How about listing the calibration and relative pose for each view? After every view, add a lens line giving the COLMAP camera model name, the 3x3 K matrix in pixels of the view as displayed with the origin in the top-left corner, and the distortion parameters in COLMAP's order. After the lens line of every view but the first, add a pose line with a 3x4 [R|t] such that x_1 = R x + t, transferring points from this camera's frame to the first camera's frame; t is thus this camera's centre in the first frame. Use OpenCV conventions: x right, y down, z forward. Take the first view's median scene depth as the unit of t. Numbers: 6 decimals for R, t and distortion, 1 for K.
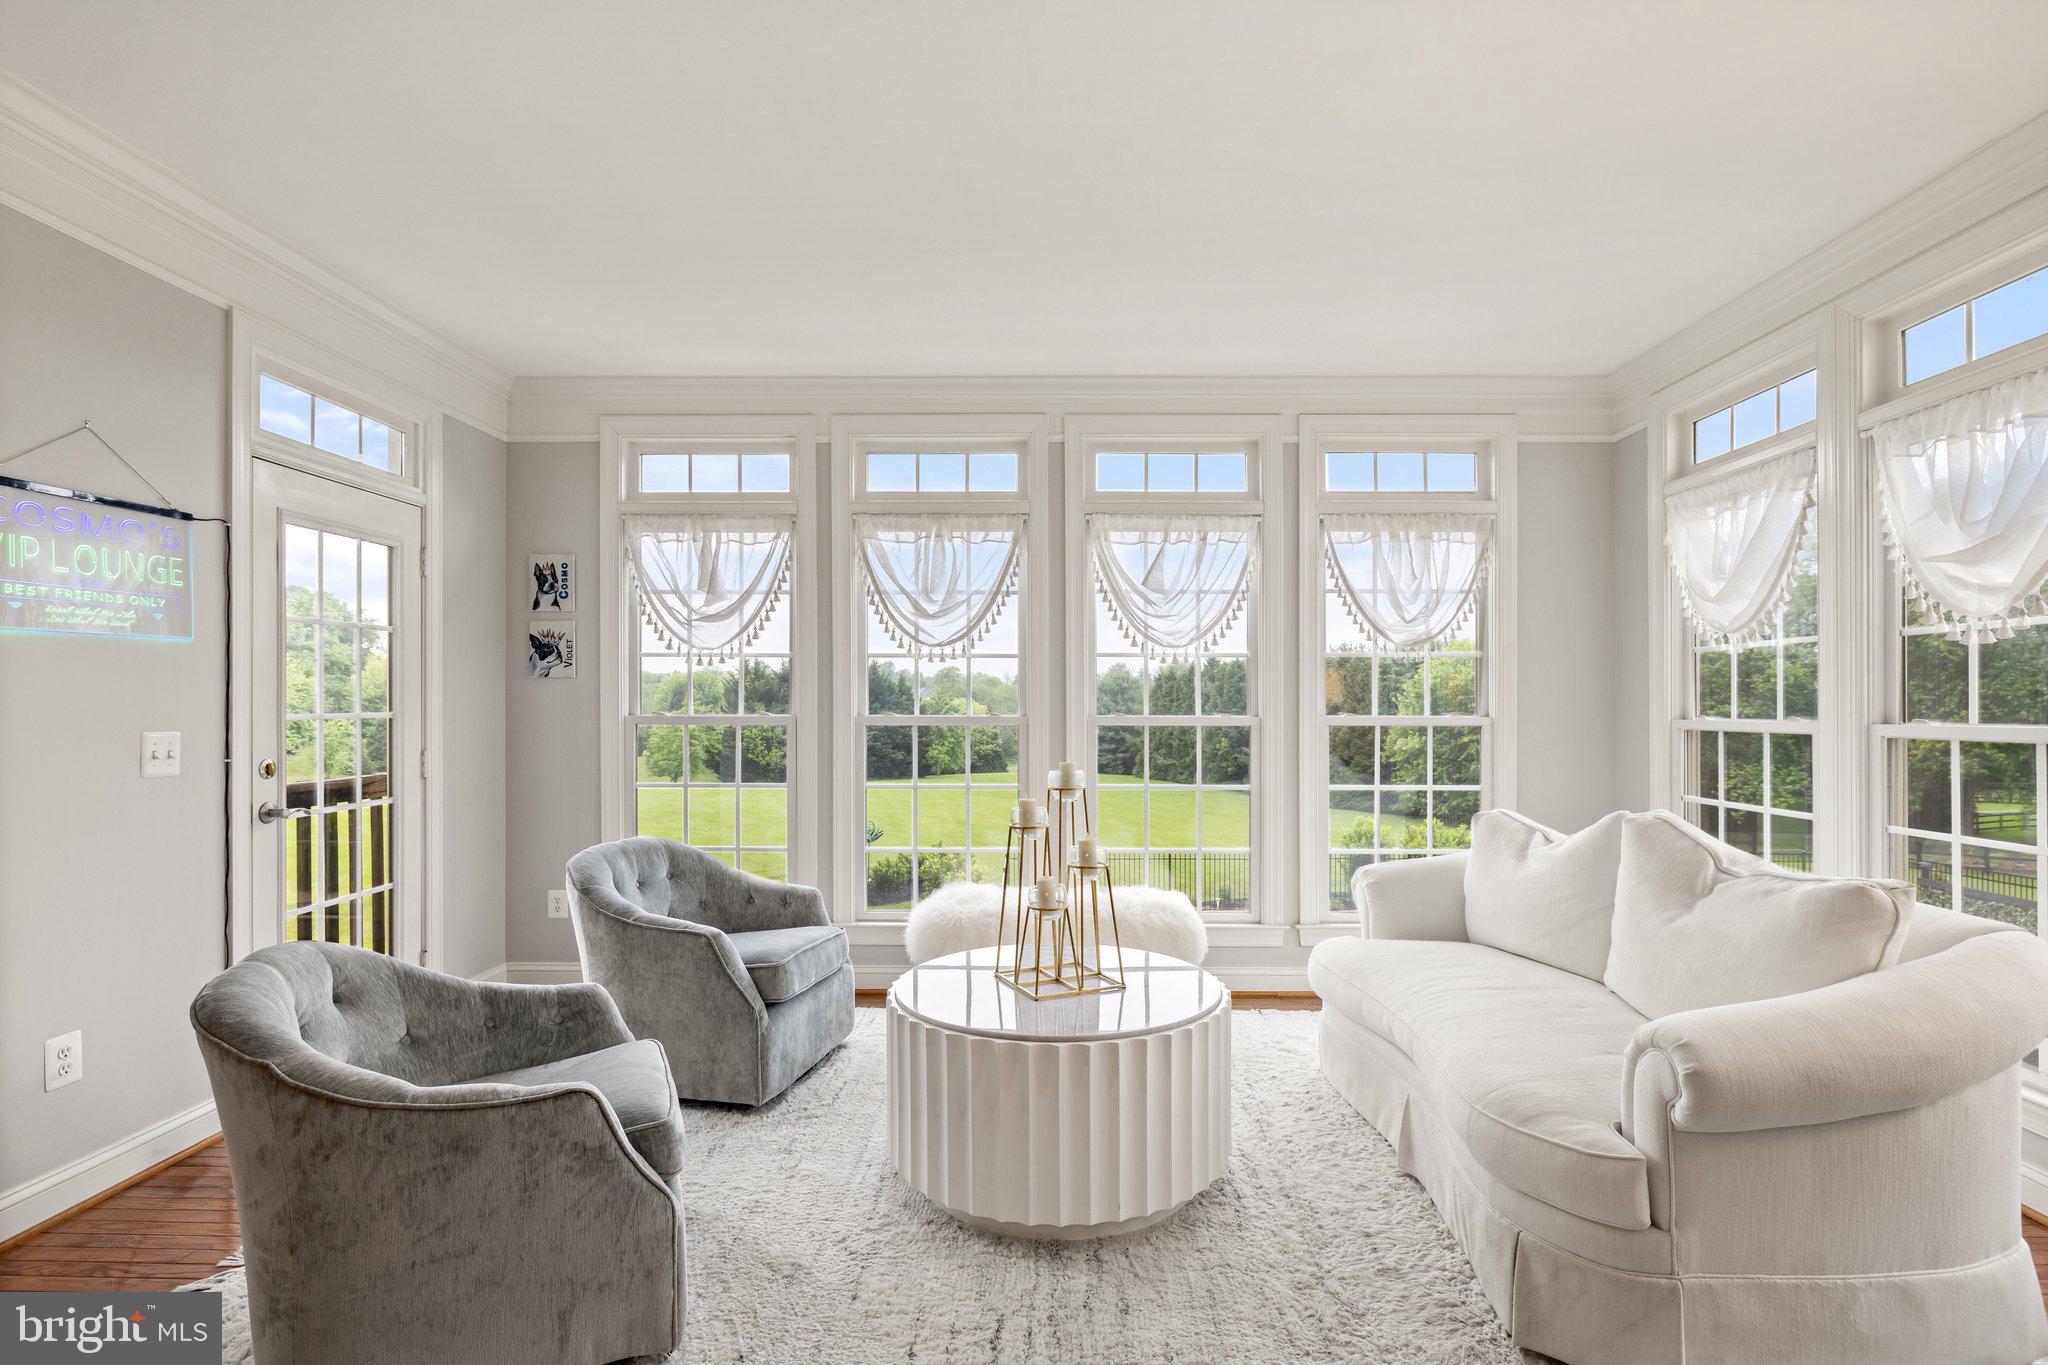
lens RADIAL K [[981.3, 0, 1051.2], [0, 981.3, 698.7], [0, 0, 1]] dist [0.000708, 0.000516]
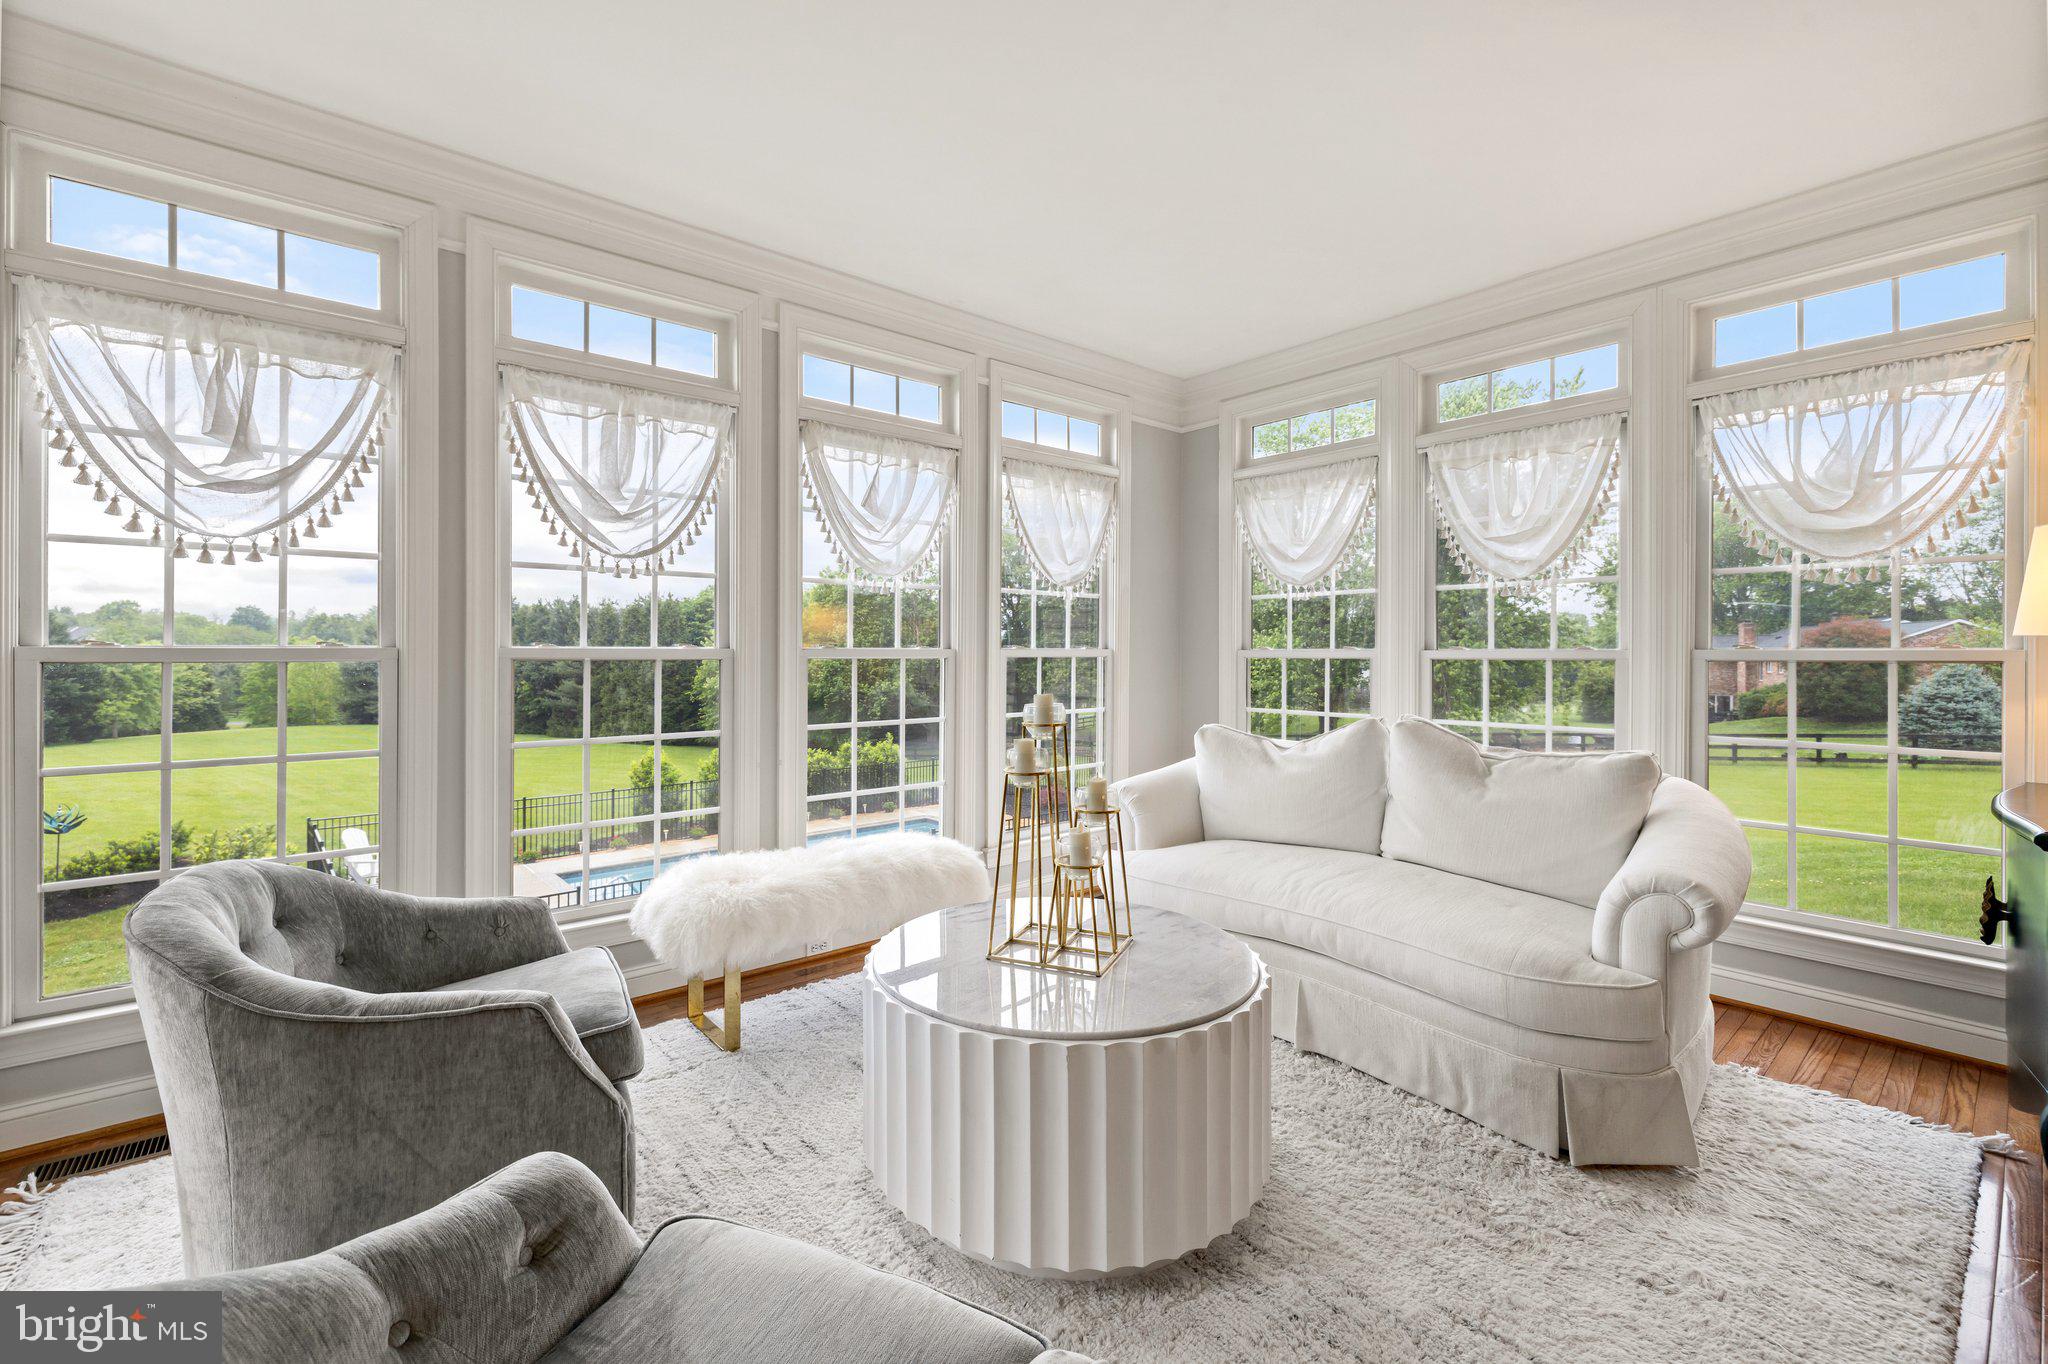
lens RADIAL K [[863.5, 0, 1000.5], [0, 863.5, 650.4], [0, 0, 1]] dist [0.000646, -0.000401]
pose [[0.768197, -0.000613, 0.640214, -0.325049], [-0.004040, 0.999975, 0.005804, 0.014194], [-0.640201, -0.007045, 0.768175, 0.288276]]
